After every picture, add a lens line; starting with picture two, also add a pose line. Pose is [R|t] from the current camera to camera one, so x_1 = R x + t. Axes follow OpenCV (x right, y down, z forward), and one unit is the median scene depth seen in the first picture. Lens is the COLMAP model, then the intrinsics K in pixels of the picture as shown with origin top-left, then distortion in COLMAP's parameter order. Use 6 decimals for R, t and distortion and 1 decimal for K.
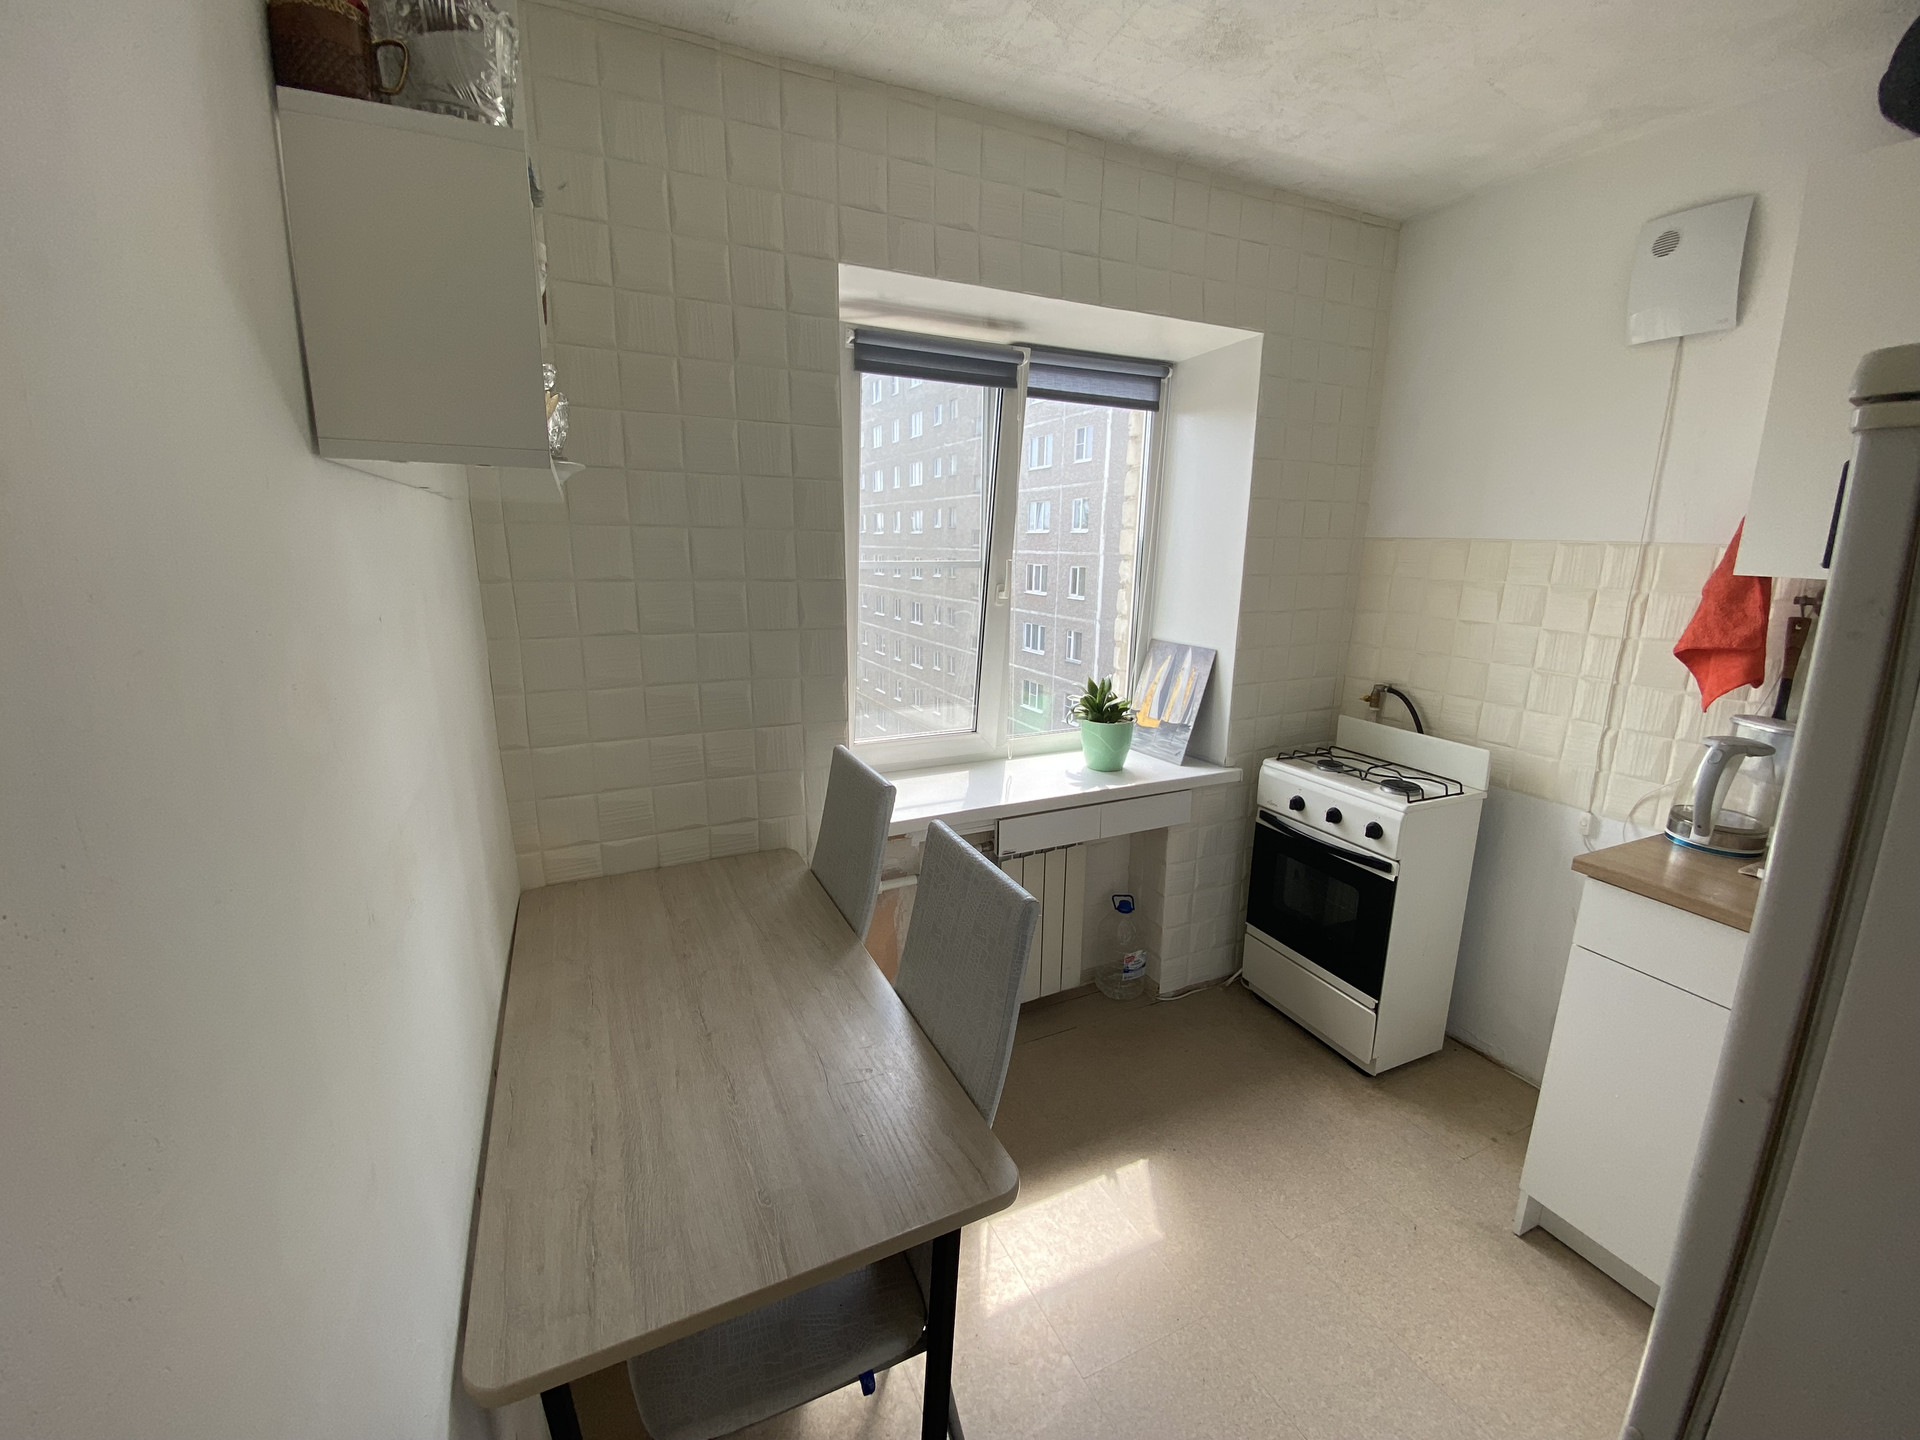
lens RADIAL K [[790.0, 0, 956.8], [0, 790.0, 738.6], [0, 0, 1]] dist [-0.006951, -0.010387]
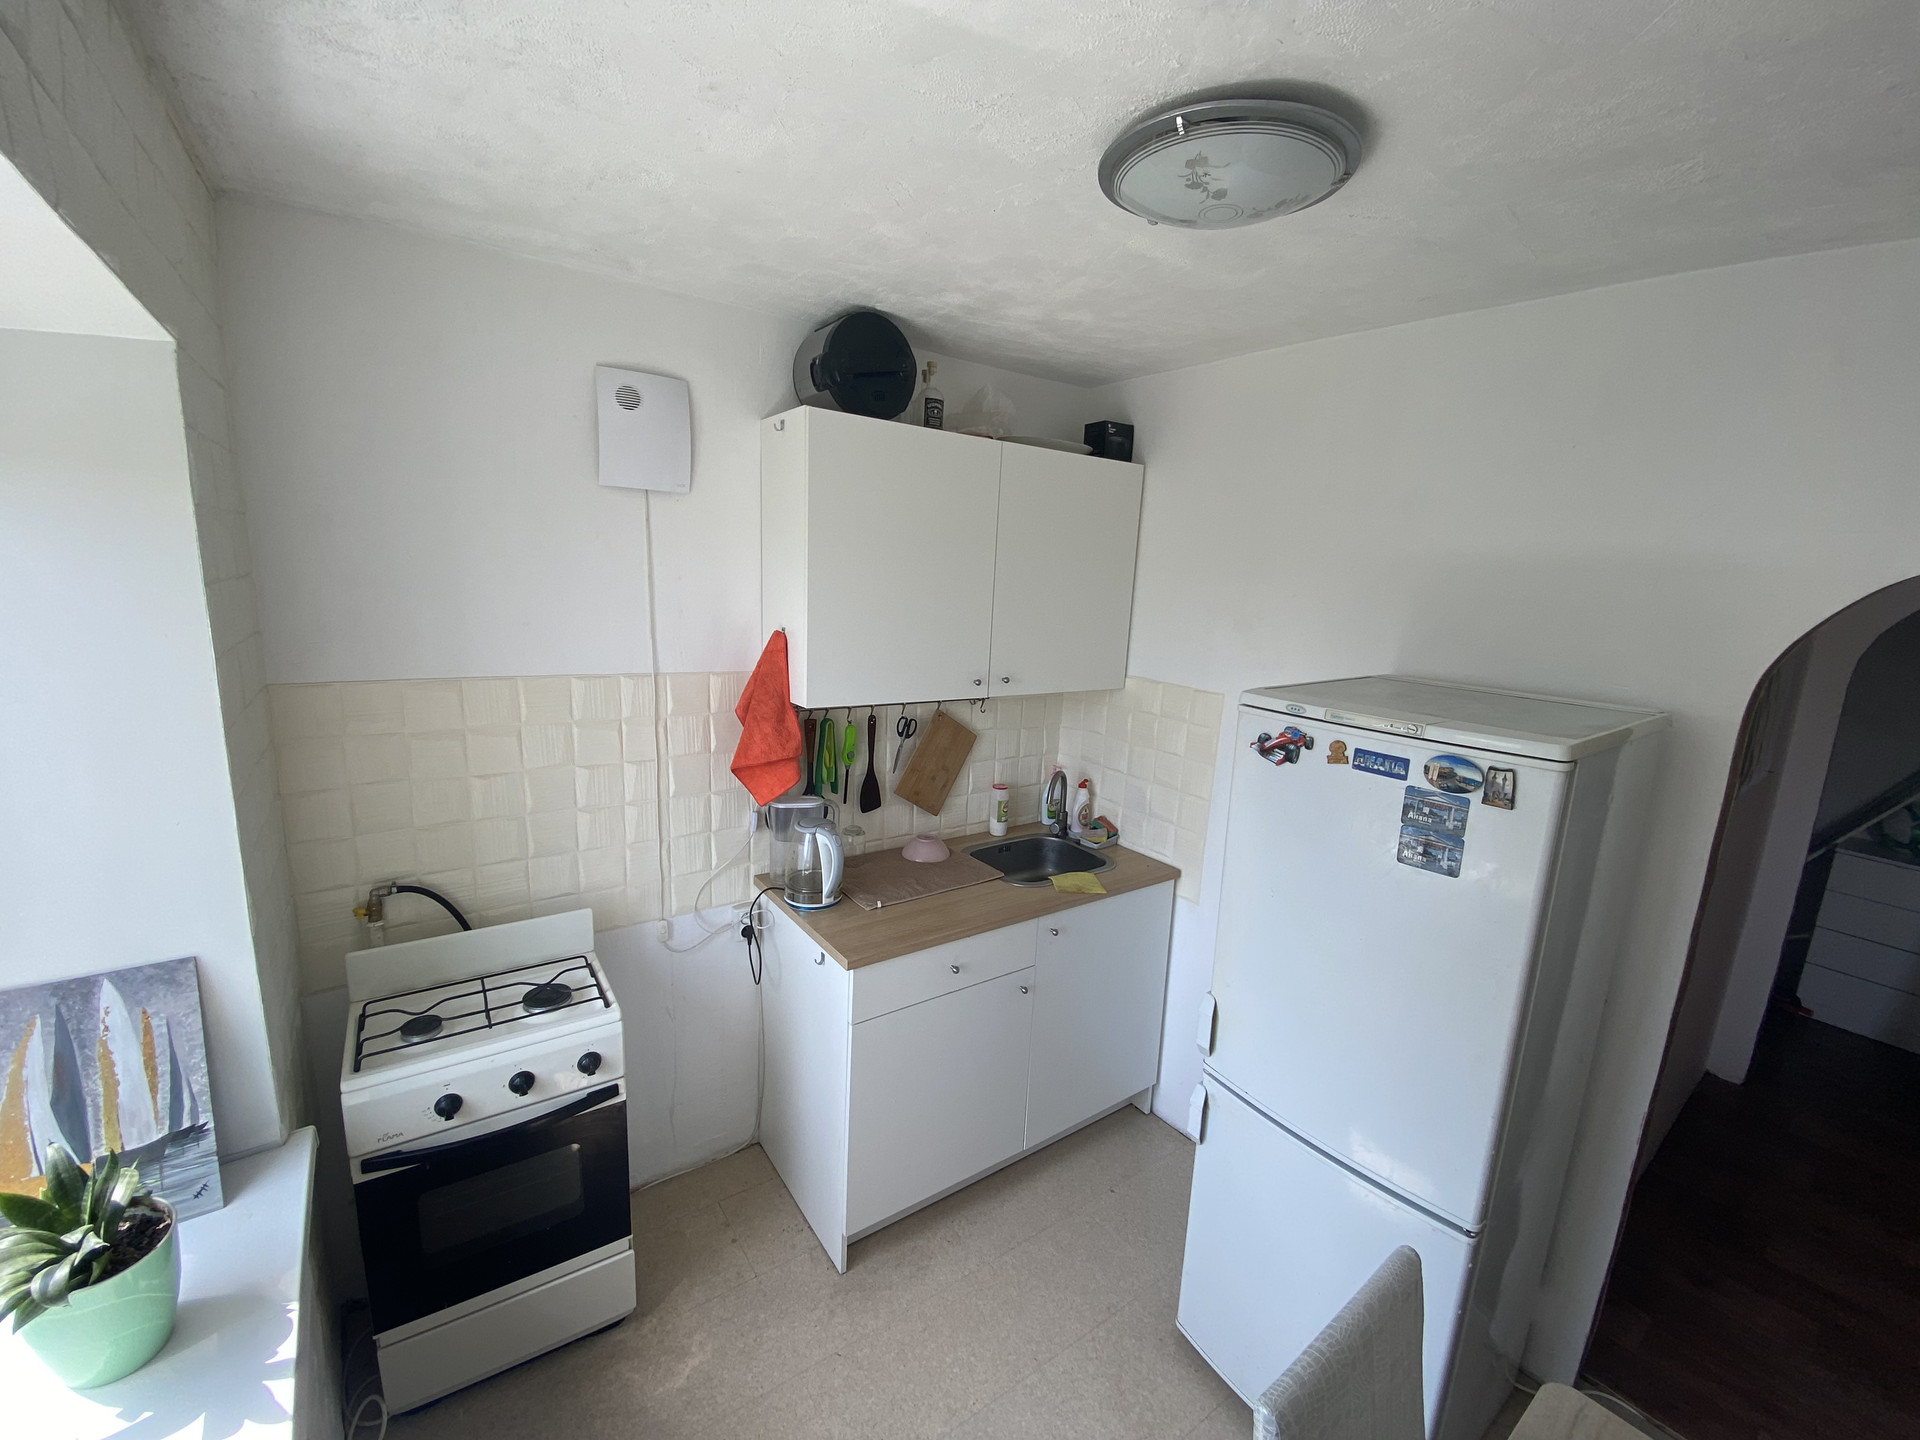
lens RADIAL K [[790.0, 0, 960.4], [0, 790.0, 712.0], [0, 0, 1]] dist [-0.006951, -0.010387]
pose [[-0.191219, -0.191014, 0.962782, -0.223741], [0.190579, 0.954990, 0.227319, -0.315794], [-0.962868, 0.226953, -0.146209, 0.657116]]
